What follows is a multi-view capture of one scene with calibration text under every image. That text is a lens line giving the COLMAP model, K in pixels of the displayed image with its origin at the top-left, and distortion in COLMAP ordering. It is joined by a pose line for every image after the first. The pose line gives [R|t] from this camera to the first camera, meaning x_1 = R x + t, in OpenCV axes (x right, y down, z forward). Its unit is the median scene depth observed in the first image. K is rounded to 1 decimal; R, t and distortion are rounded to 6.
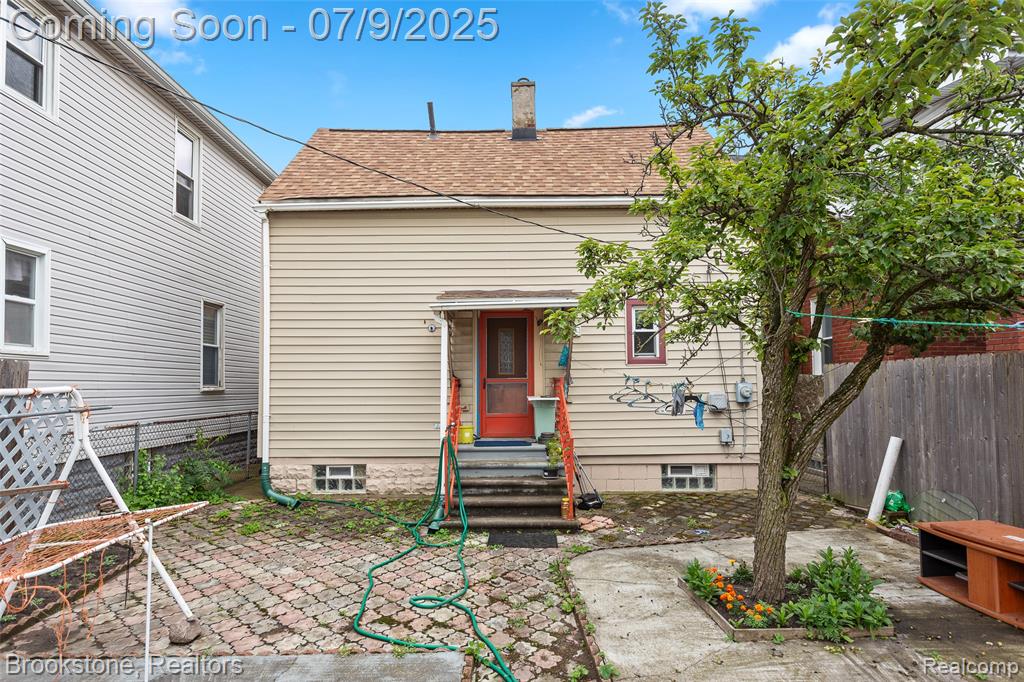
lens RADIAL K [[567.2, 0, 511.6], [0, 567.2, 358.6], [0, 0, 1]] dist [0.004556, -0.000277]
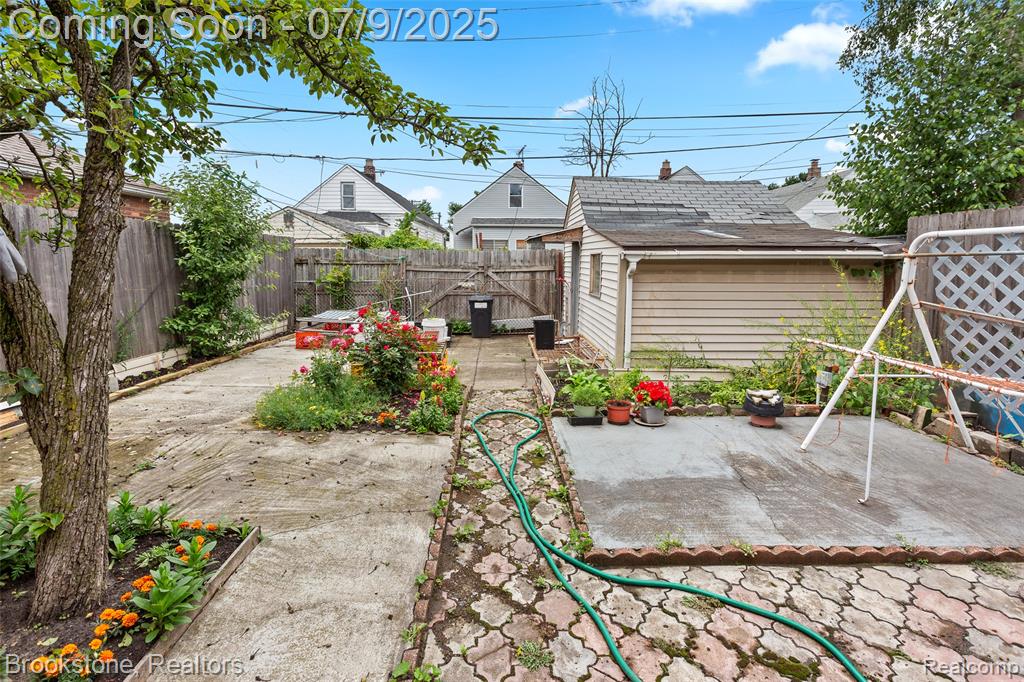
lens RADIAL K [[495.0, 0, 502.1], [0, 495.0, 318.9], [0, 0, 1]] dist [0.001749, 0.002142]
pose [[-0.999747, -0.001896, 0.022421, 0.014796], [-0.000231, 0.997255, 0.074045, 0.057850], [-0.022500, 0.074021, -0.997003, 0.712093]]
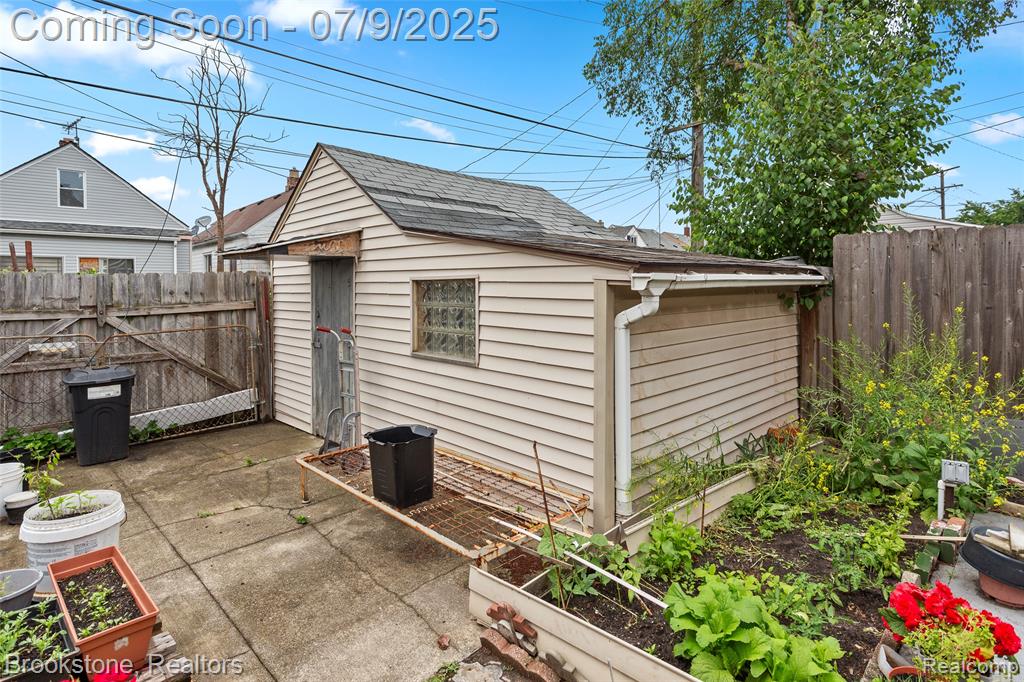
lens RADIAL K [[537.9, 0, 502.8], [0, 537.9, 304.1], [0, 0, 1]] dist [-0.001896, -0.000200]
pose [[-0.750572, 0.034514, -0.659887, 0.156567], [0.040446, 0.999162, 0.006255, 0.030216], [0.659550, -0.021995, -0.751339, 0.235656]]
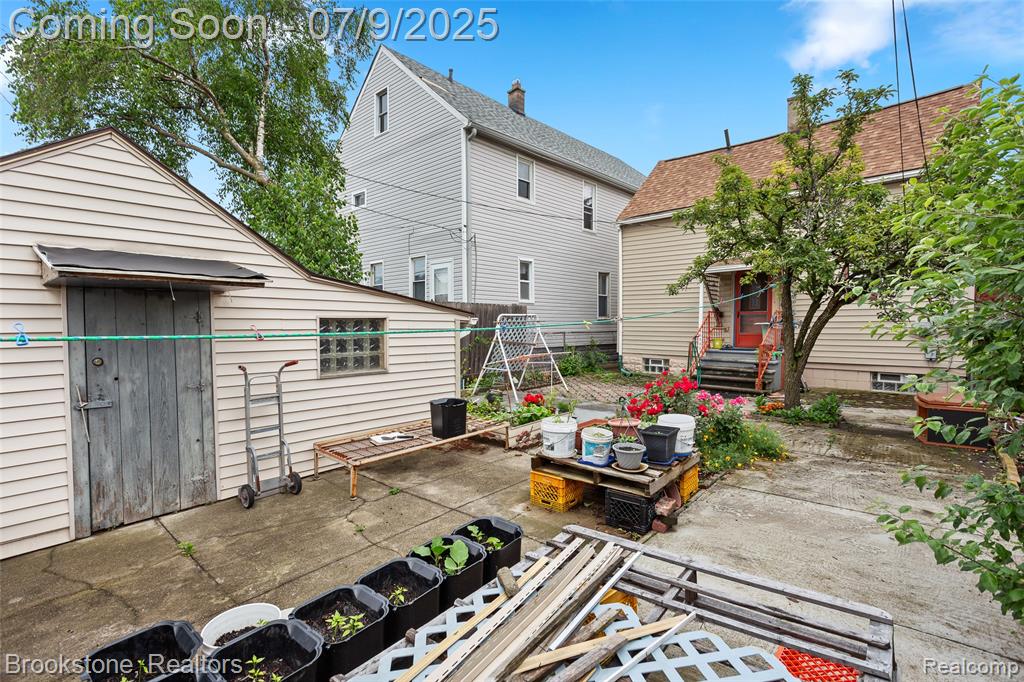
lens RADIAL K [[495.0, 0, 502.4], [0, 495.0, 338.7], [0, 0, 1]] dist [0.001749, 0.002142]
pose [[0.717268, 0.029993, -0.696152, 0.465983], [0.026690, 0.997157, 0.070461, -0.005503], [0.696286, -0.069119, 0.714428, -0.507105]]
